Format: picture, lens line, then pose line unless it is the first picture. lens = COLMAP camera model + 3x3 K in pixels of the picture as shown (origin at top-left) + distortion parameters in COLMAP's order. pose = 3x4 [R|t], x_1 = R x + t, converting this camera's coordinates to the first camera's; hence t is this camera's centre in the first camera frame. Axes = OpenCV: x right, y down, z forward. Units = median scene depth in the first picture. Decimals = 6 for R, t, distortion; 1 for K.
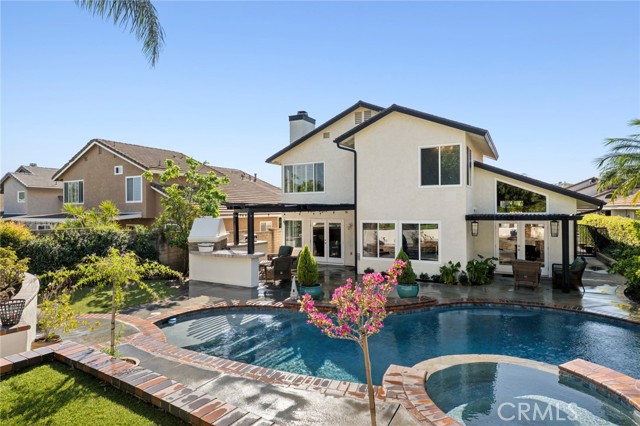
lens RADIAL K [[362.5, 0, 319.9], [0, 362.5, 211.5], [0, 0, 1]] dist [-0.023300, 0.000335]
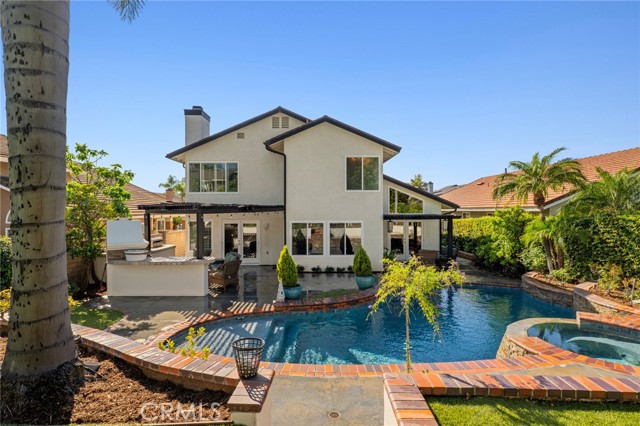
lens RADIAL K [[337.2, 0, 318.3], [0, 337.2, 215.0], [0, 0, 1]] dist [0.007186, 0.000719]
pose [[0.869176, -0.001714, 0.494500, -0.303354], [-0.002148, 0.999971, 0.007242, 0.000175], [-0.494498, -0.007356, 0.869147, 0.103931]]
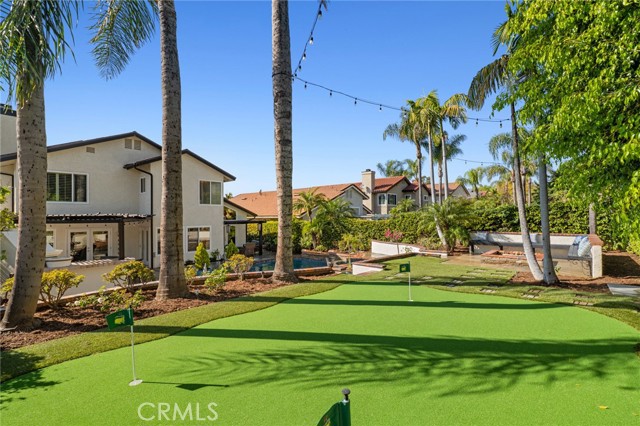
lens RADIAL K [[296.0, 0, 319.2], [0, 296.0, 212.5], [0, 0, 1]] dist [0.005748, 0.002191]
pose [[0.234446, 0.015394, 0.972007, -0.802396], [0.008842, 0.999799, -0.017967, -0.005052], [-0.972089, 0.012807, 0.234263, 0.165501]]
